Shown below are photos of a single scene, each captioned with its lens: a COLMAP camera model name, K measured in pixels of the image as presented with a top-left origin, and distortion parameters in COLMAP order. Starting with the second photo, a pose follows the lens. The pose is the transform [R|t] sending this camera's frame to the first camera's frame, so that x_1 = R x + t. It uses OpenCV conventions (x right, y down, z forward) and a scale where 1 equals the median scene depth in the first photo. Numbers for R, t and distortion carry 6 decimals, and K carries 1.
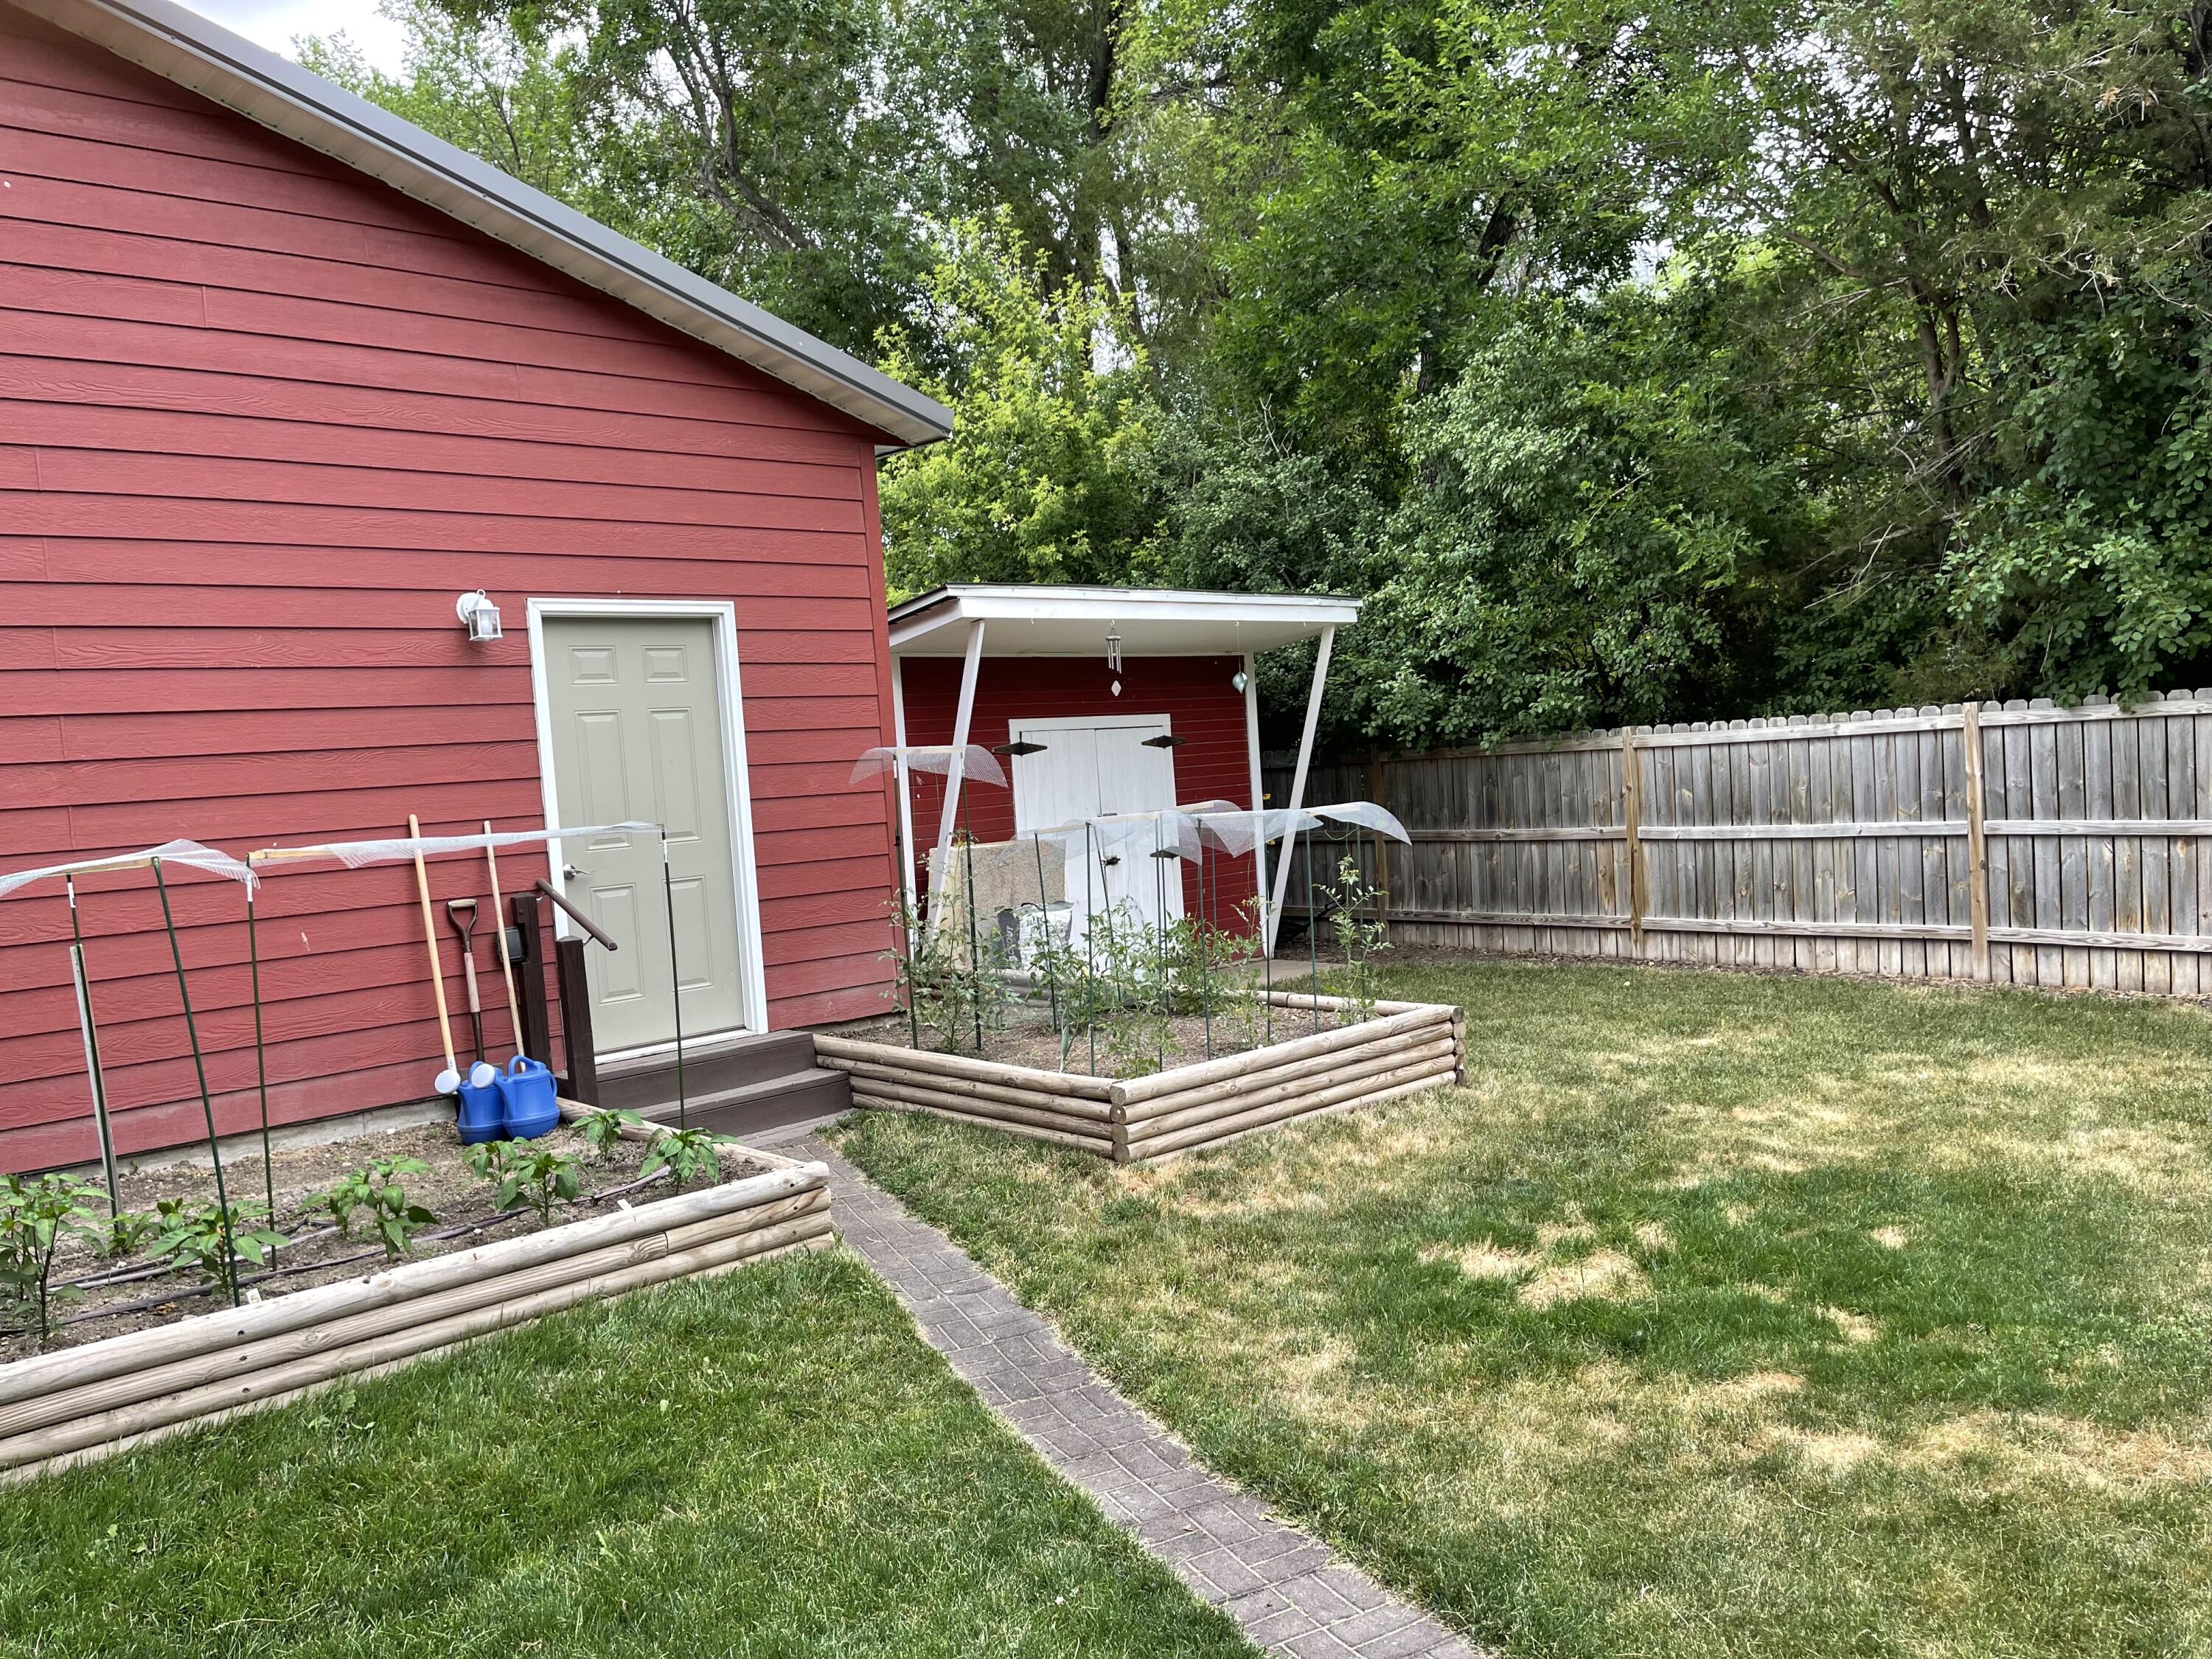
lens RADIAL K [[1669.1, 0, 1117.8], [0, 1669.1, 836.7], [0, 0, 1]] dist [0.087058, -0.117514]
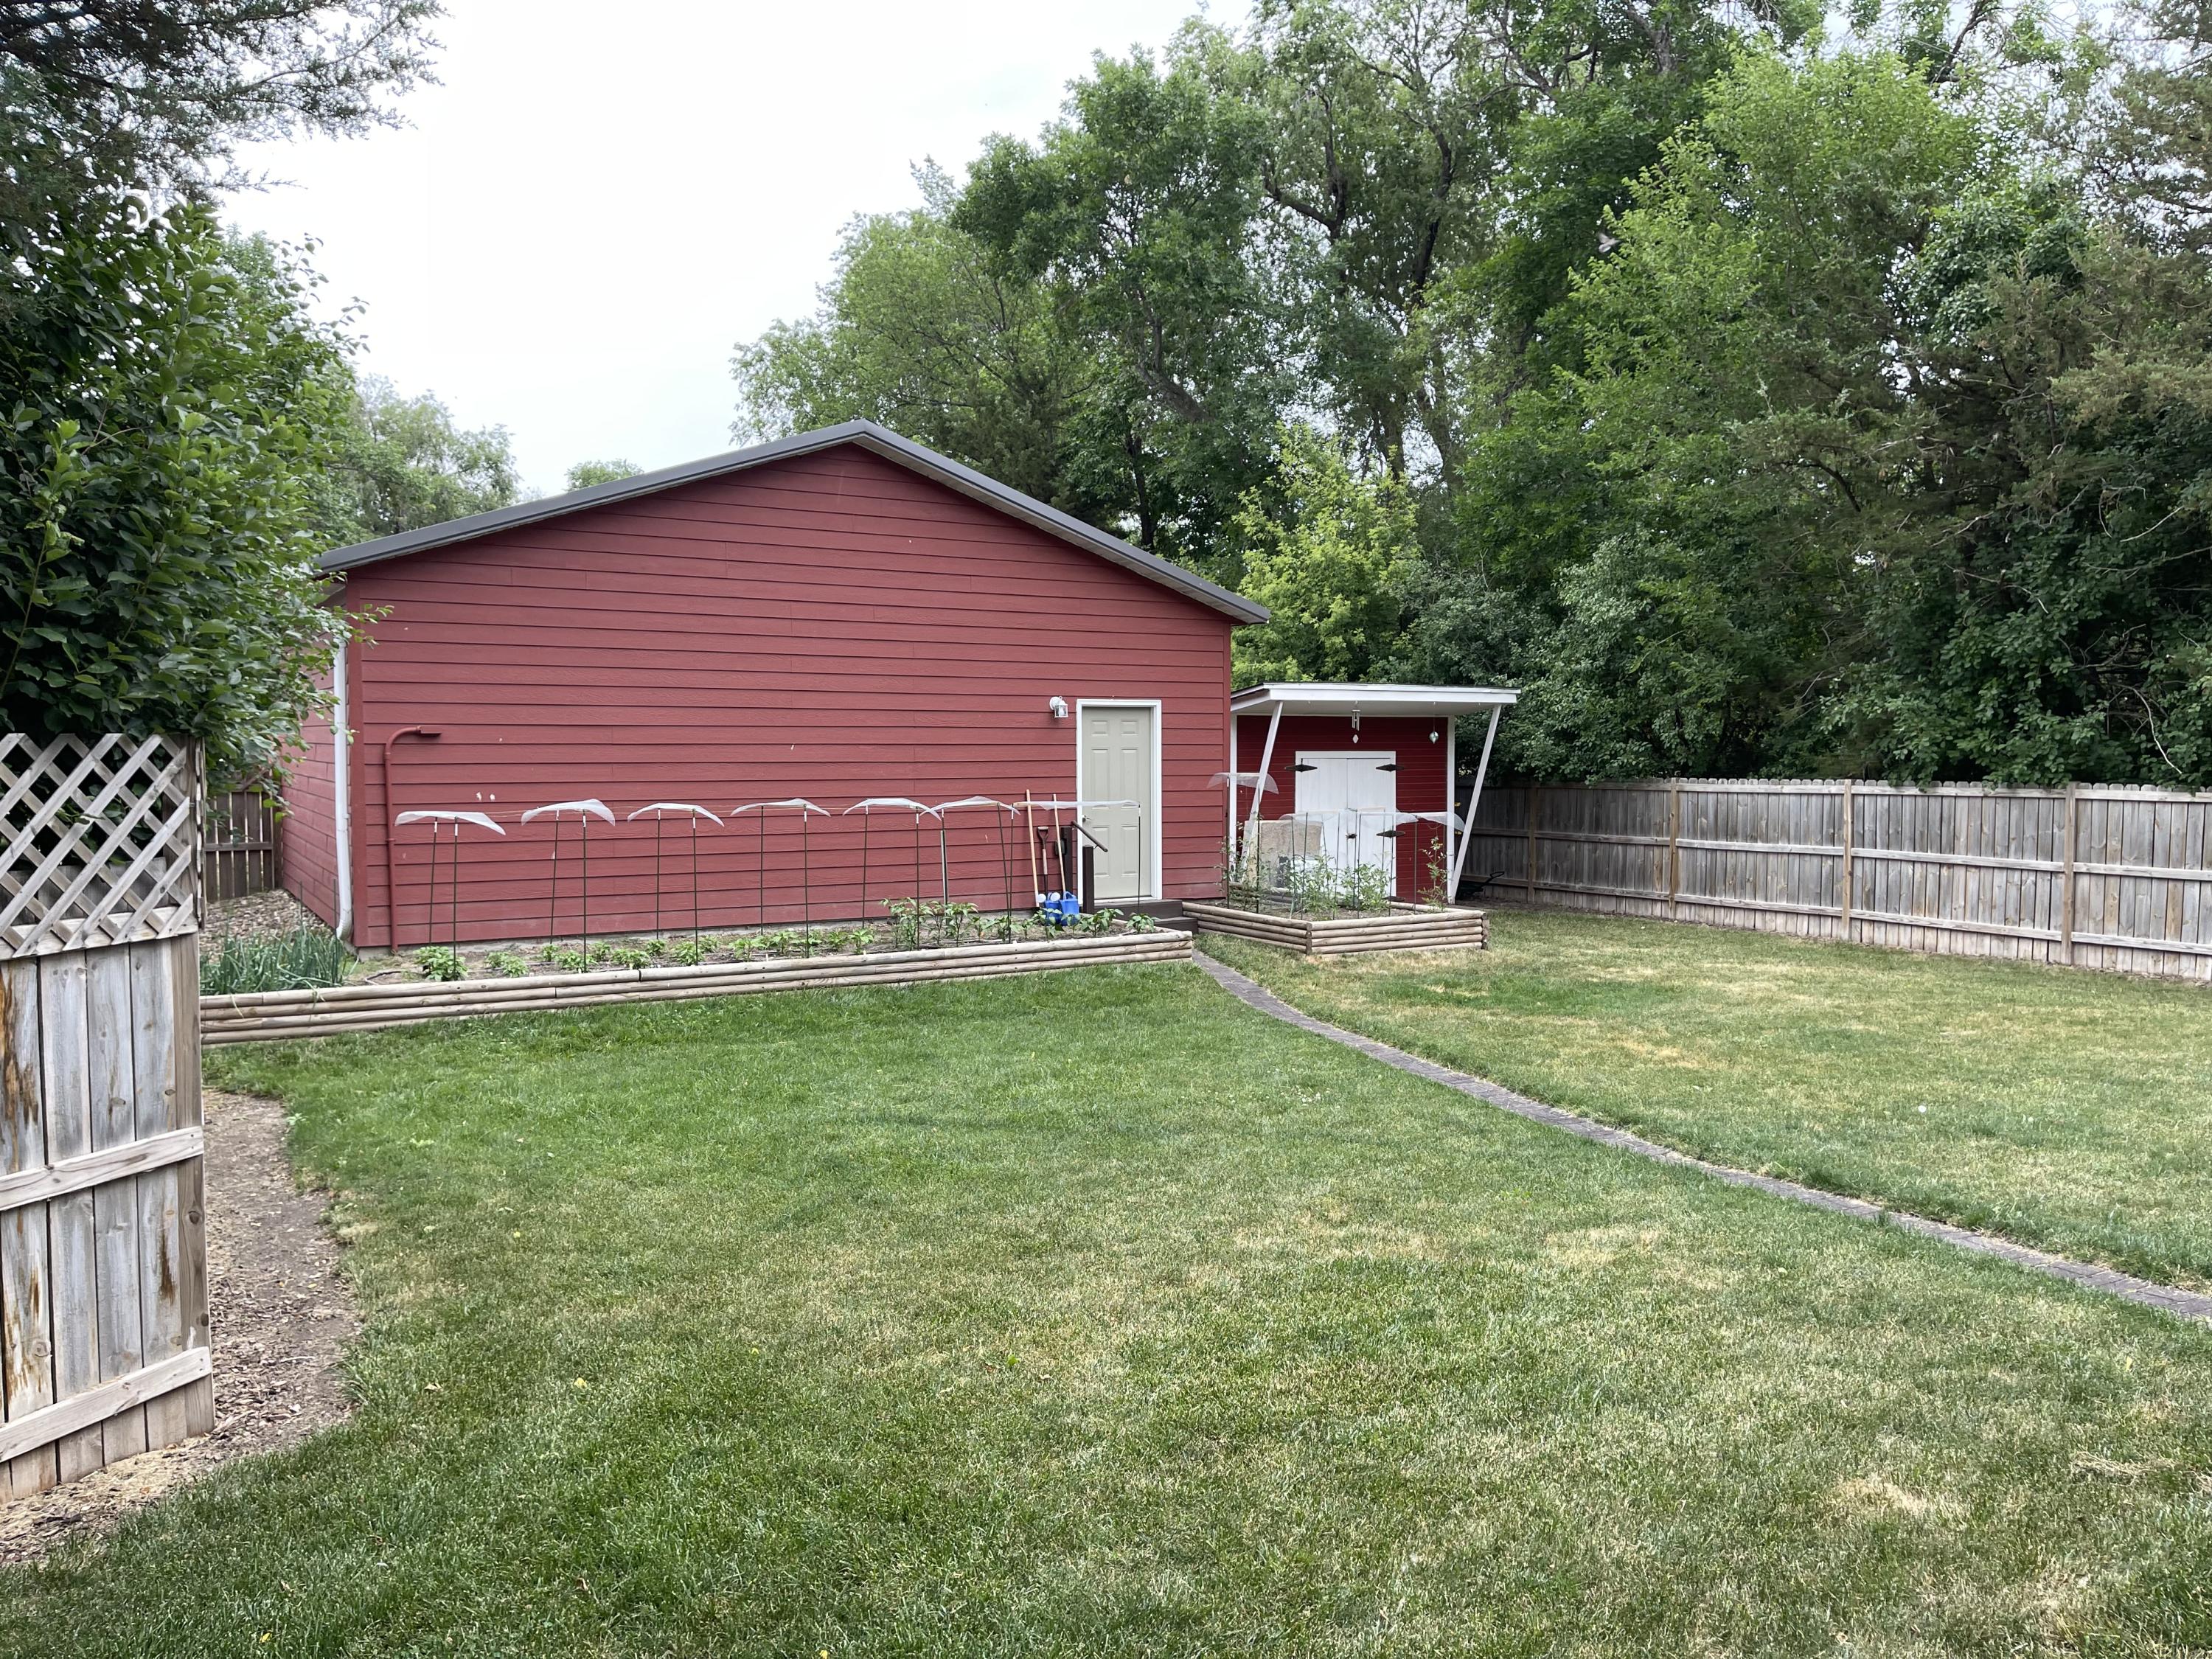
lens RADIAL K [[1669.1, 0, 1117.8], [0, 1669.1, 836.7], [0, 0, 1]] dist [0.087058, -0.117514]
pose [[0.976970, 0.073762, -0.200223, 0.112725], [-0.071353, 0.997266, 0.019233, -0.000501], [0.201094, -0.004504, 0.979562, -0.783386]]
